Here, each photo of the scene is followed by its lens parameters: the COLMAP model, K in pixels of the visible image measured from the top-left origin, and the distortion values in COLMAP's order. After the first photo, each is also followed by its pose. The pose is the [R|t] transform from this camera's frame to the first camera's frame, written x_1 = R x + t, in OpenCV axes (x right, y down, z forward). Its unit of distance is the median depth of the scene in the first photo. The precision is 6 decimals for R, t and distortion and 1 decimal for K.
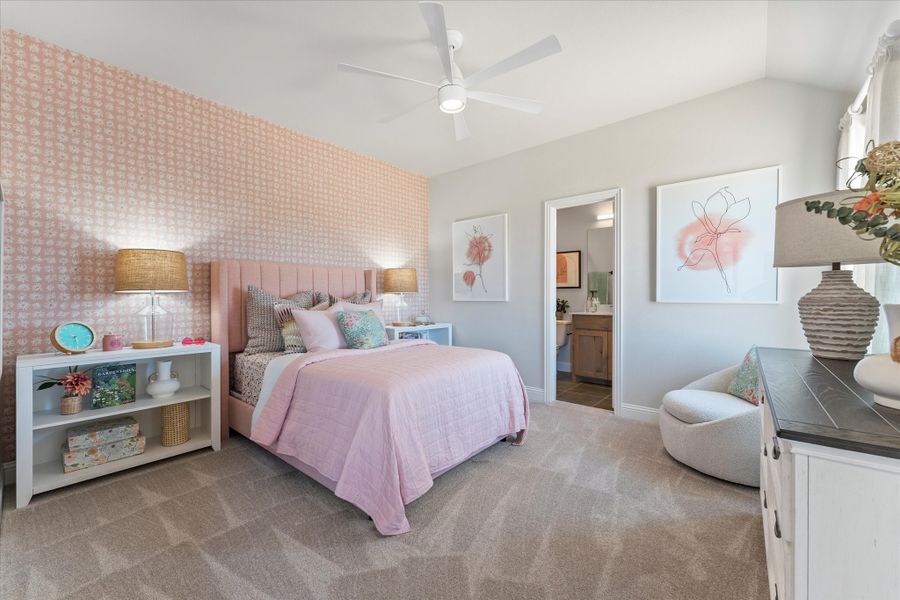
lens RADIAL K [[358.2, 0, 444.9], [0, 358.2, 297.8], [0, 0, 1]] dist [-0.000335, -0.000069]
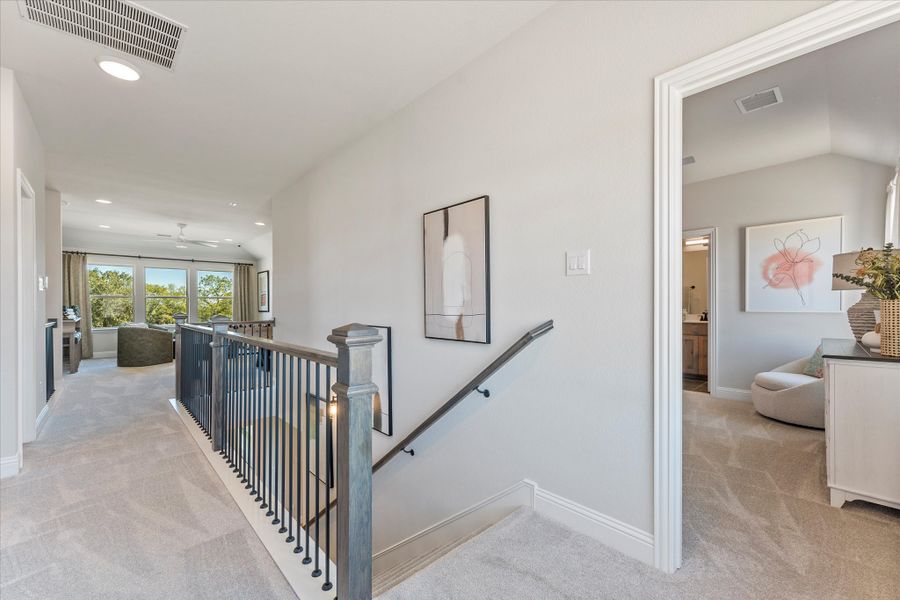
lens RADIAL K [[358.2, 0, 453.2], [0, 358.2, 307.4], [0, 0, 1]] dist [-0.000335, -0.000069]
pose [[0.994520, 0.000487, -0.104543, -0.424729], [-0.001090, 0.999983, -0.005710, 0.004926], [0.104538, 0.005792, 0.994504, -0.537142]]
